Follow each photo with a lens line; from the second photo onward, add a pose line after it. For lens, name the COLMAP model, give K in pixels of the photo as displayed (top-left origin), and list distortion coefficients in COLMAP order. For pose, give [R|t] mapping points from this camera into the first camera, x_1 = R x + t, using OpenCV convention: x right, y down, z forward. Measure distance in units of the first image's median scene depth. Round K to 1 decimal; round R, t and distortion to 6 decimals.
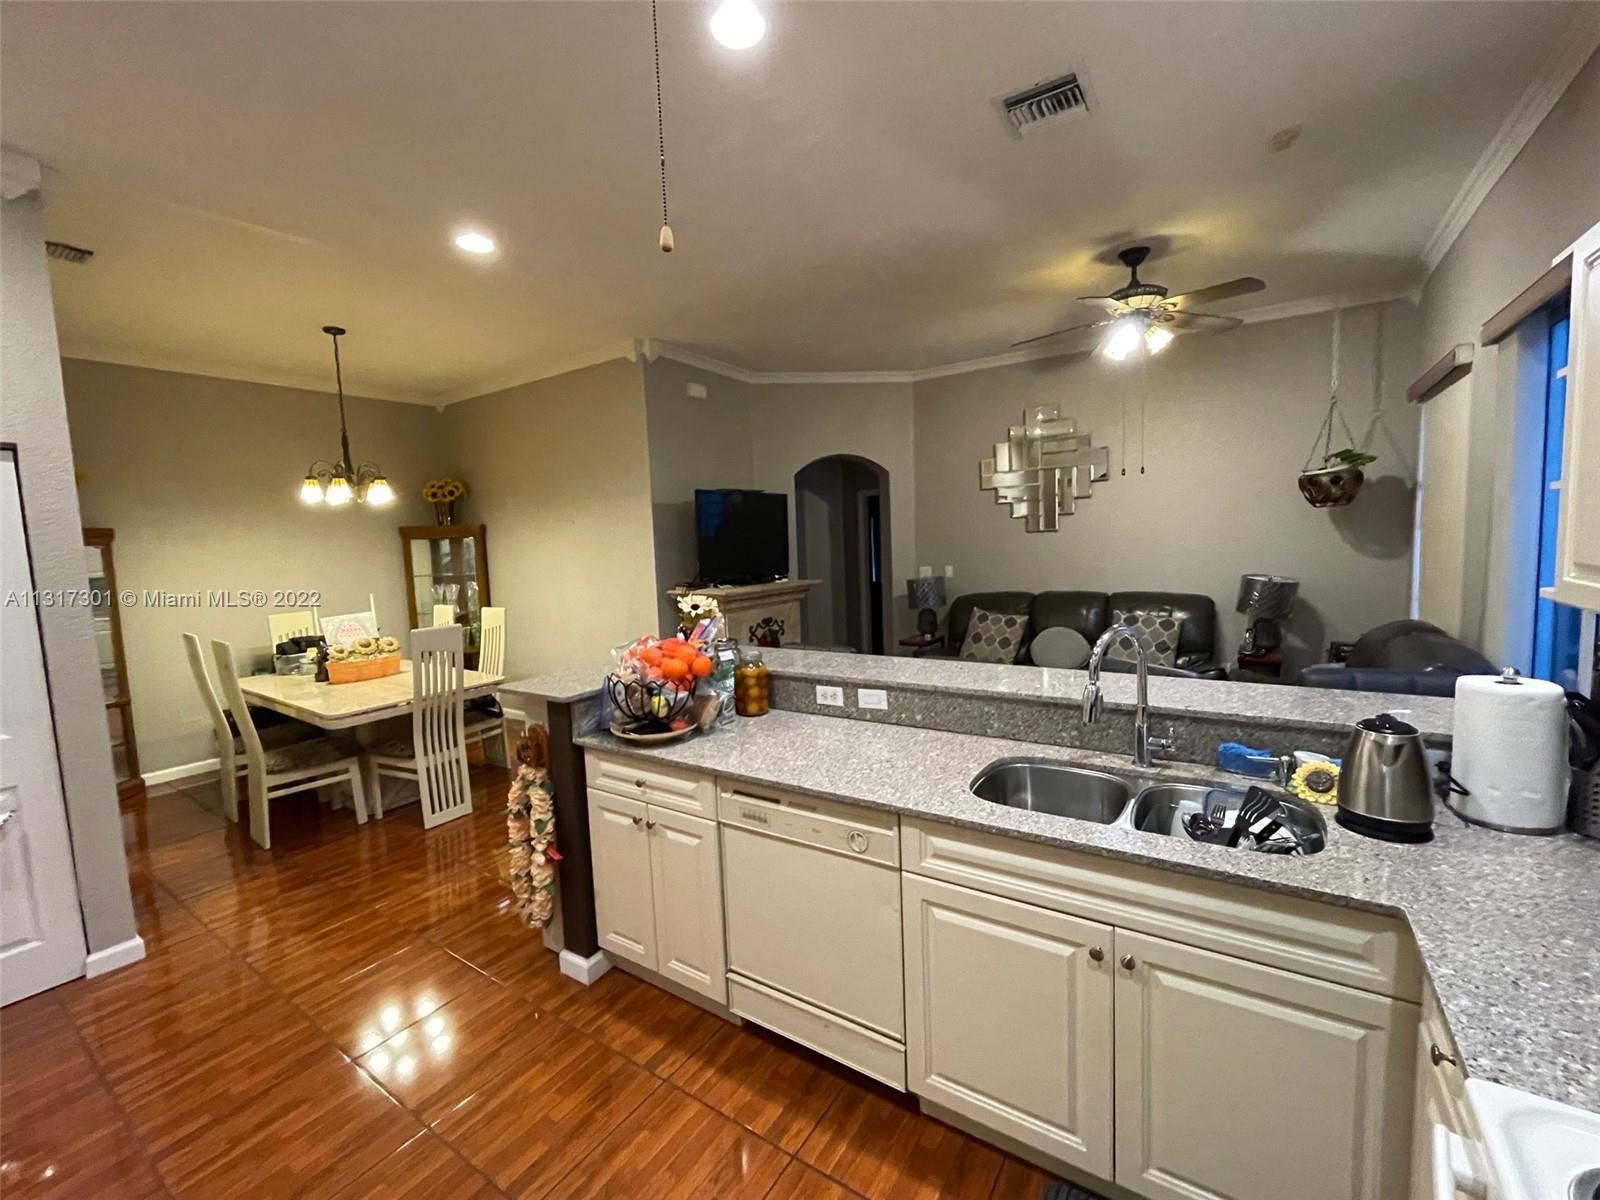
lens RADIAL K [[660.5, 0, 800.0], [0, 660.5, 600.0], [0, 0, 1]] dist [-0.002961, 0.000157]
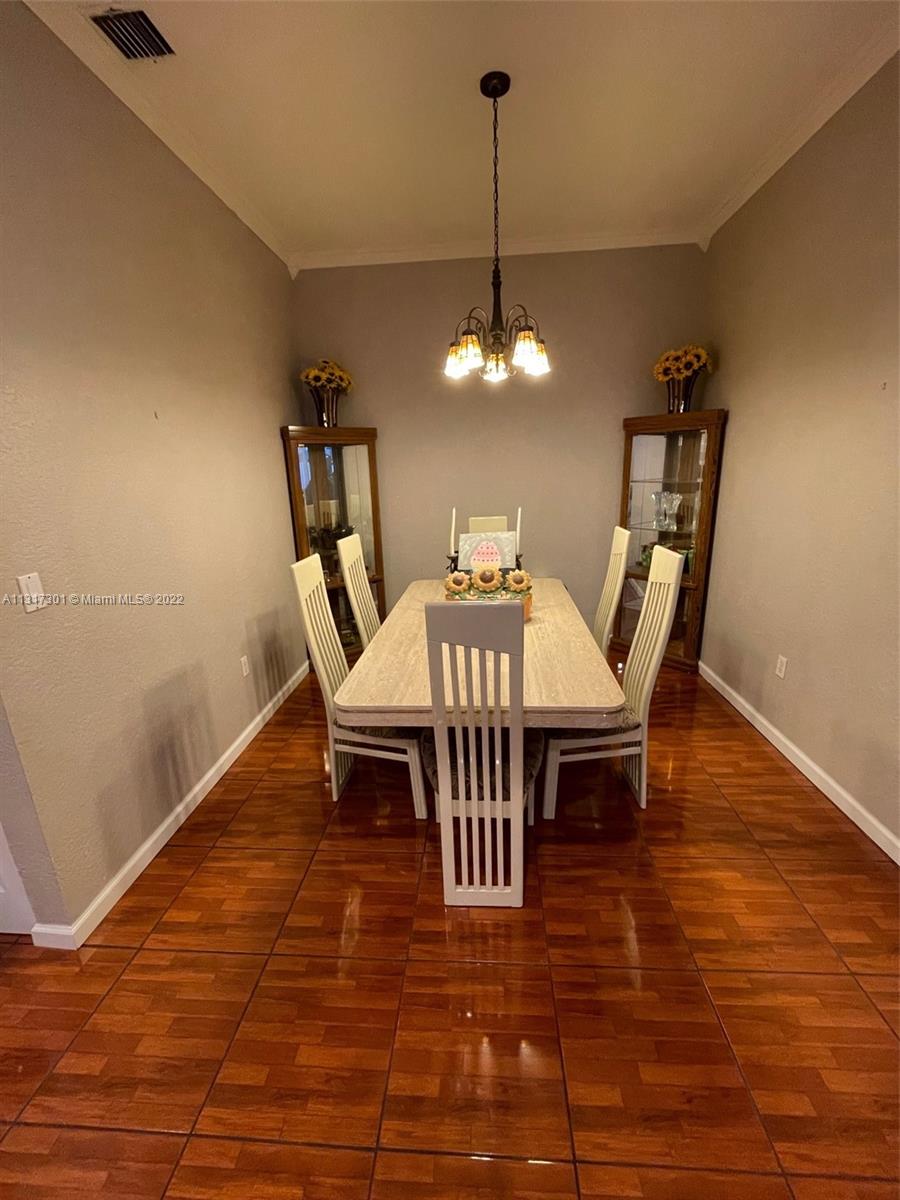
lens RADIAL K [[487.0, 0, 450.0], [0, 487.0, 600.0], [0, 0, 1]] dist [-0.002421, 0.000128]
pose [[0.500894, 0.246196, -0.829755, -0.155449], [-0.062981, 0.966517, 0.248755, -0.030215], [0.863214, -0.072341, 0.499628, 0.493077]]
